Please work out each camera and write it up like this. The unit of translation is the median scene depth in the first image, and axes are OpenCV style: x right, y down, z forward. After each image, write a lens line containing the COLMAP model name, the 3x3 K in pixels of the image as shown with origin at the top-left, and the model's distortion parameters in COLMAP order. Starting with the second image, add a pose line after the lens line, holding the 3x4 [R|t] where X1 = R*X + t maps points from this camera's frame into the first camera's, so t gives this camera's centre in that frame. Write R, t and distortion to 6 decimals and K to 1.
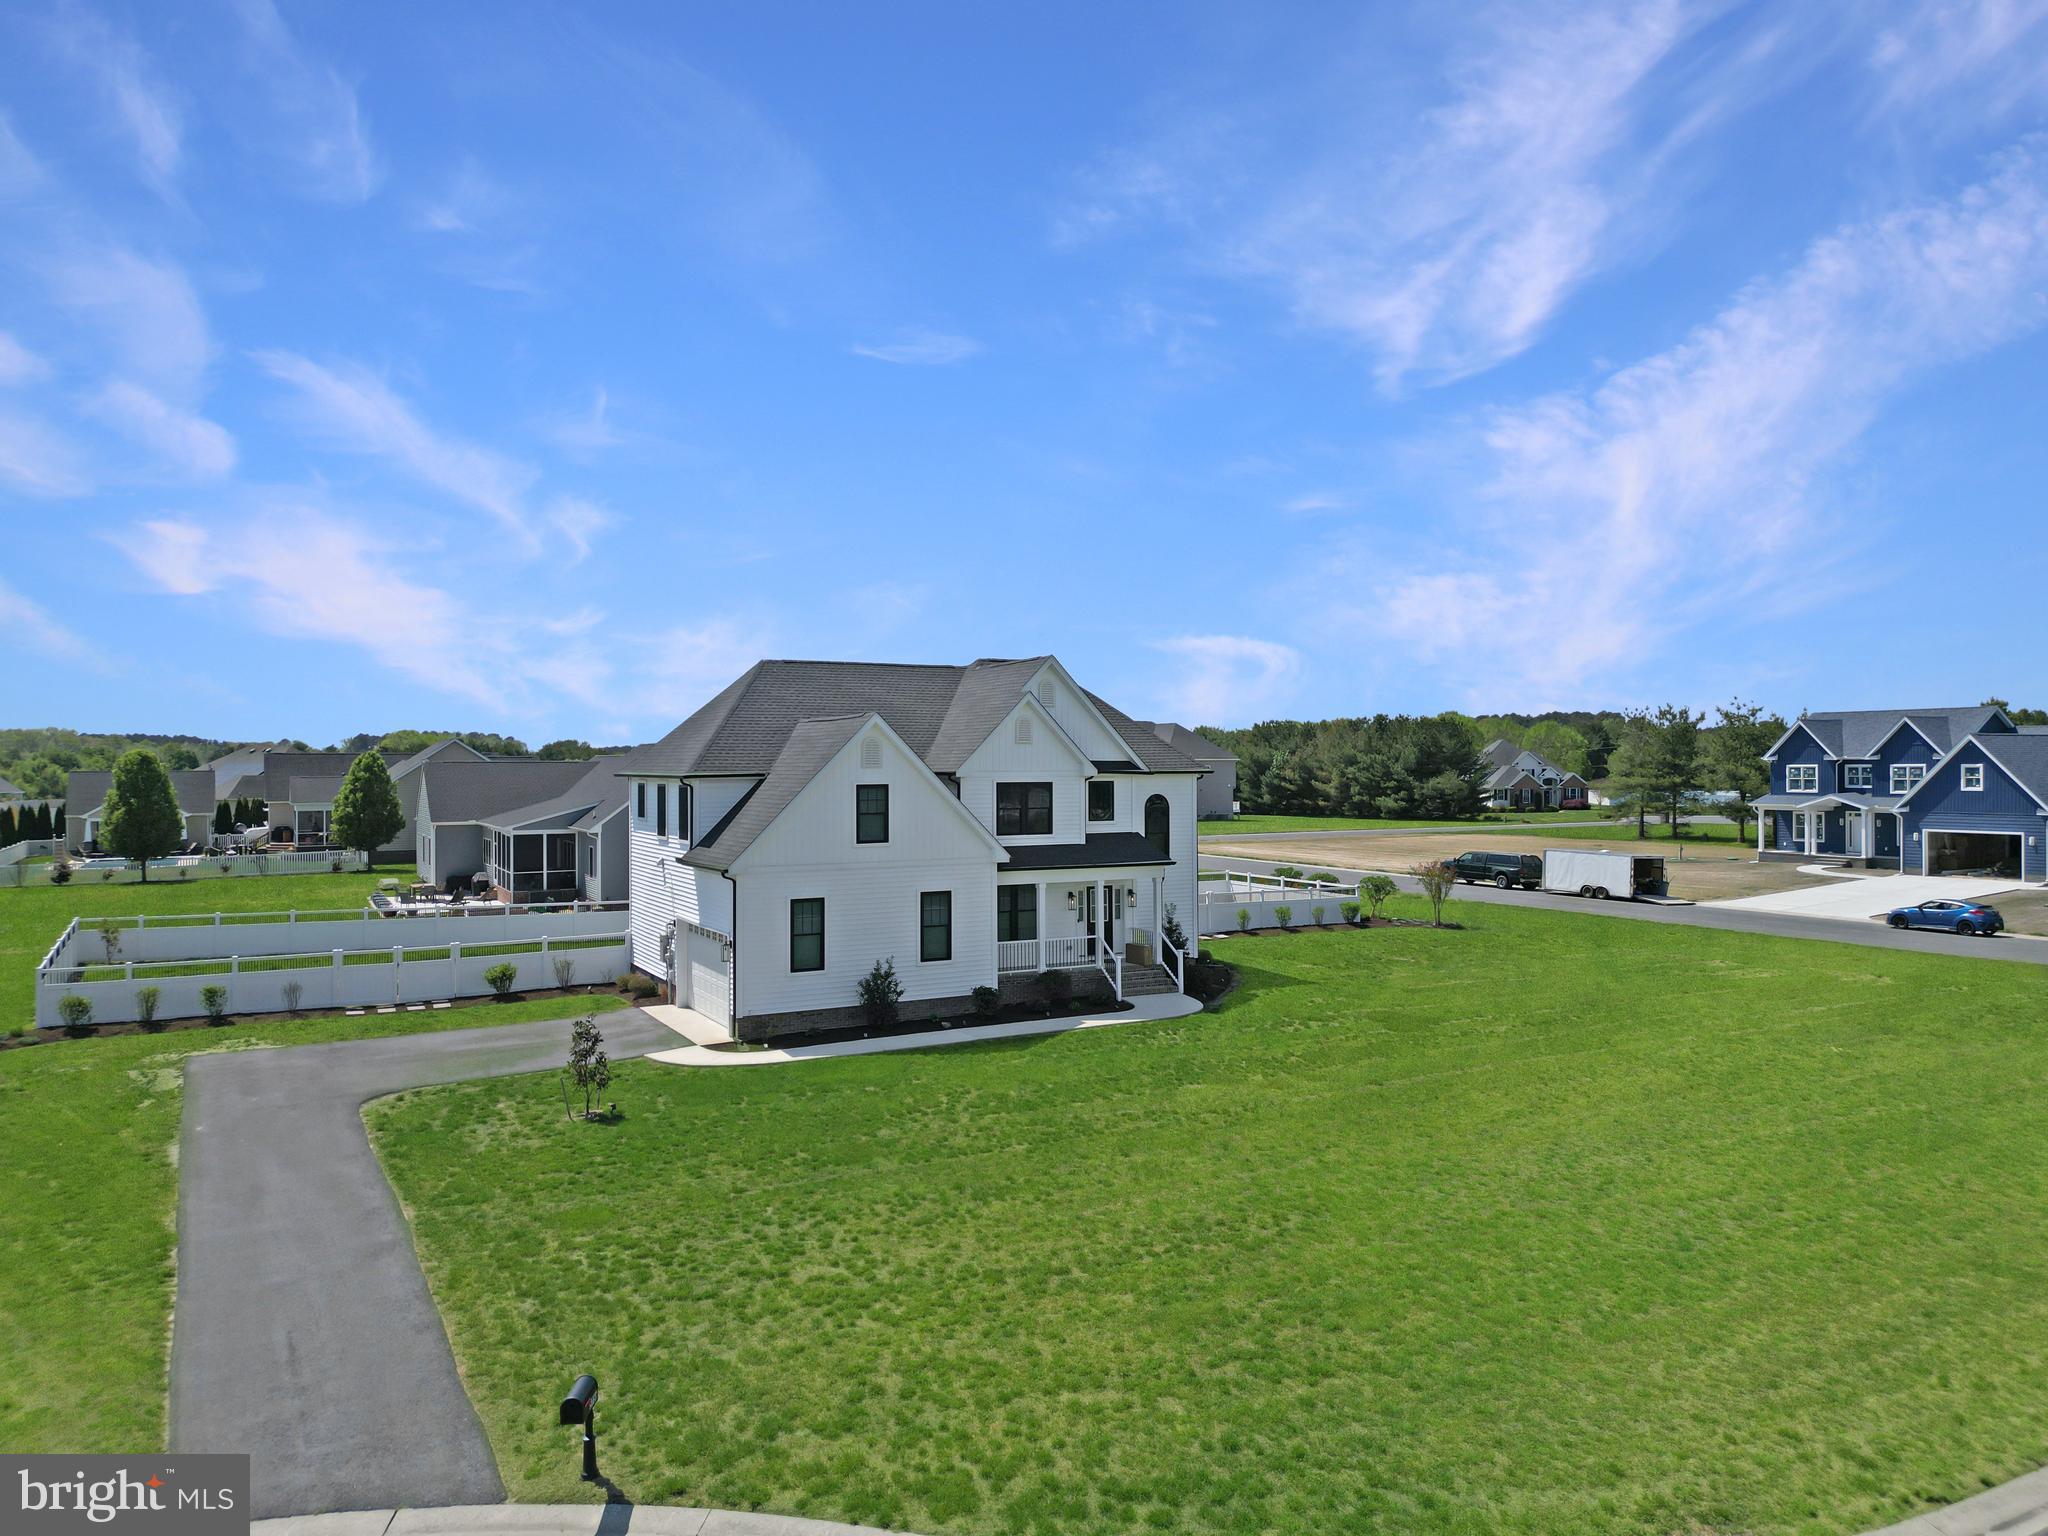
lens RADIAL K [[1423.7, 0, 1024.0], [0, 1423.7, 768.0], [0, 0, 1]] dist [0.103870, -0.106586]
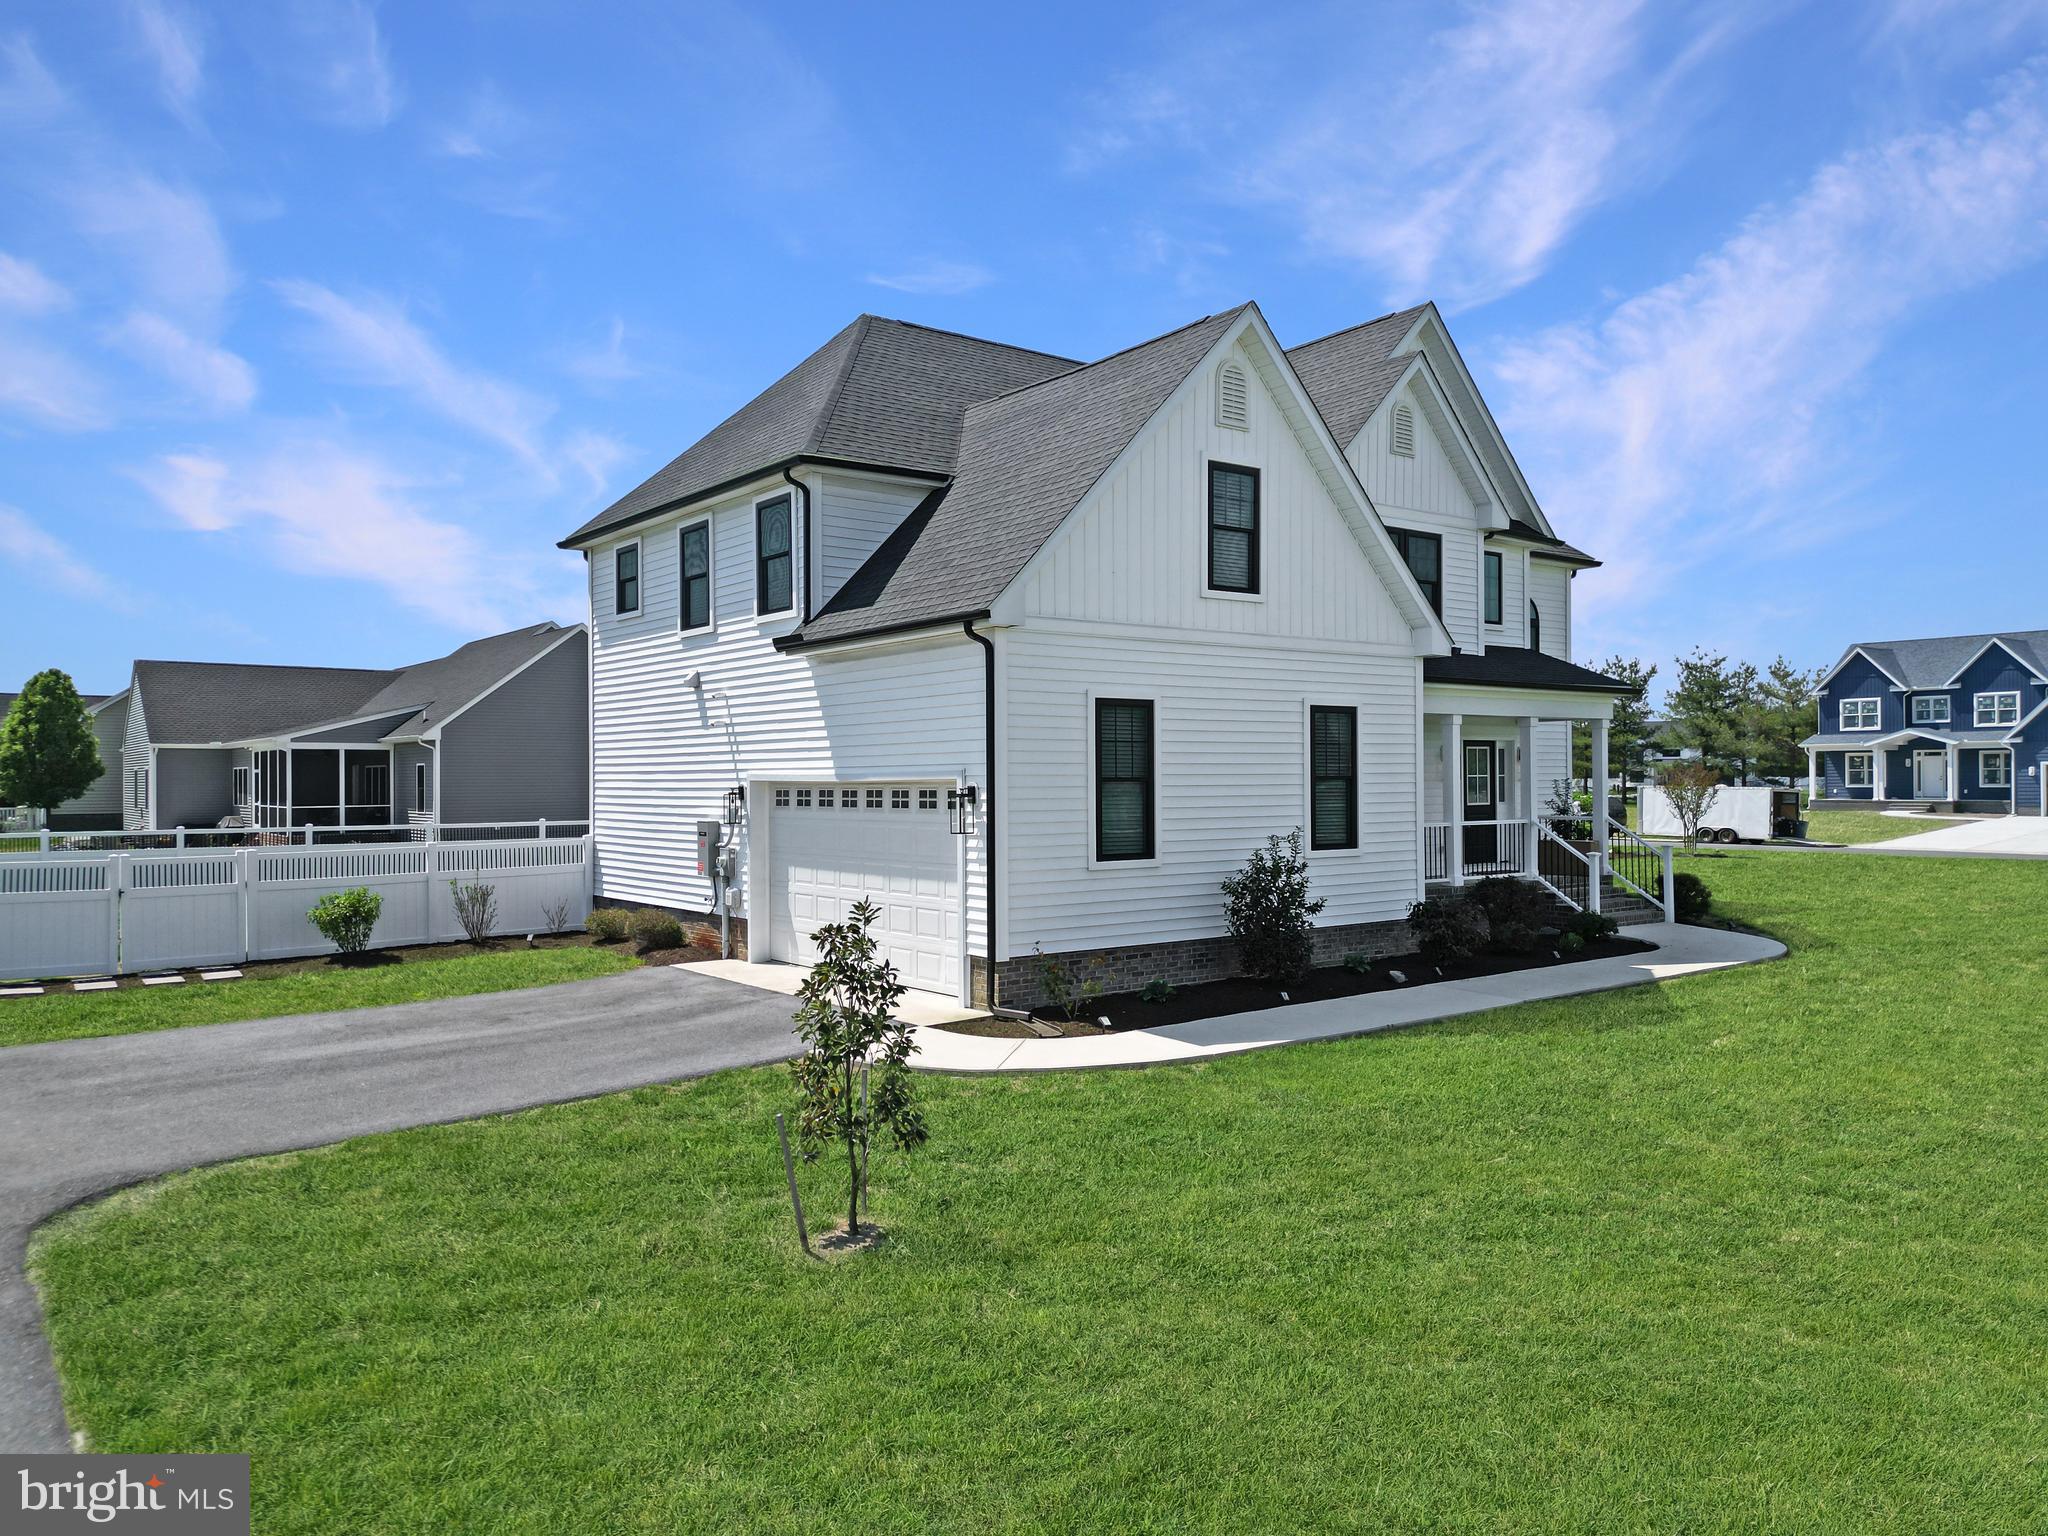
lens RADIAL K [[1423.7, 0, 1024.0], [0, 1423.7, 768.0], [0, 0, 1]] dist [0.103870, -0.106586]
pose [[0.986410, 0.000044, 0.164304, -0.222536], [0.001458, 0.999958, -0.009018, 0.101616], [-0.164298, 0.009135, 0.986369, 0.488618]]
